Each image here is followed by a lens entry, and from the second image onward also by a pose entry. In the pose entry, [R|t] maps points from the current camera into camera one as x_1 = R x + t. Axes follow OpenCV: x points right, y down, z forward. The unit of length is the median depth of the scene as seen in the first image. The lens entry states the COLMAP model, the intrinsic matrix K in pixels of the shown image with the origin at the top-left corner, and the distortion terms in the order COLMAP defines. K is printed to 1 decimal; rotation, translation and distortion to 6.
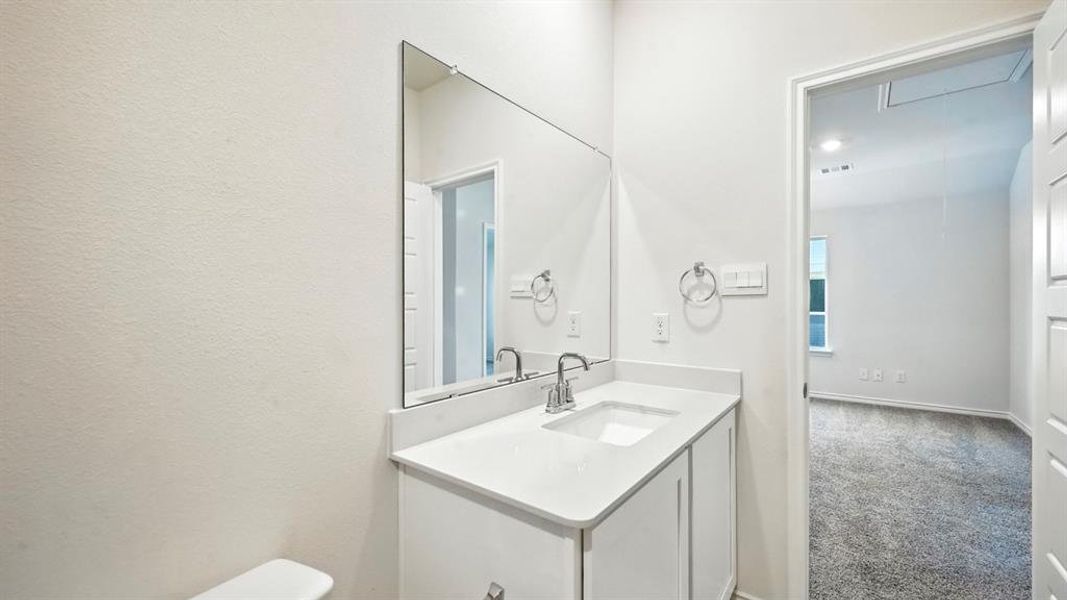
lens RADIAL K [[422.2, 0, 531.7], [0, 422.2, 301.8], [0, 0, 1]] dist [-0.003116, 0.000266]
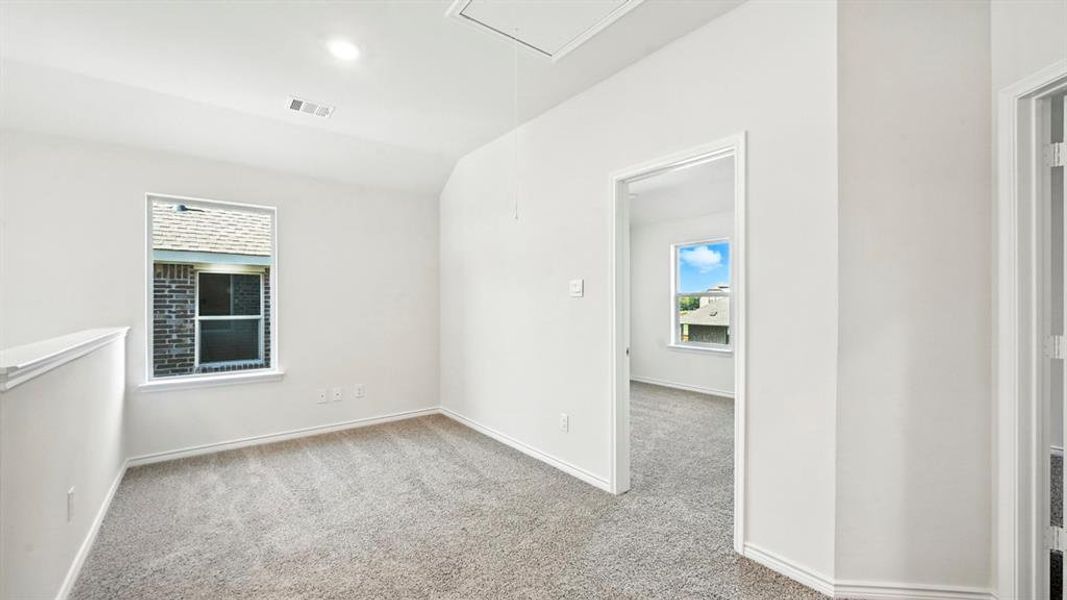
lens RADIAL K [[422.2, 0, 531.7], [0, 422.2, 301.8], [0, 0, 1]] dist [-0.003116, 0.000266]
pose [[0.243974, 0.007660, 0.969752, 0.153184], [-0.006849, 0.999957, -0.006176, 0.004007], [-0.969758, -0.005135, 0.244016, 0.510665]]
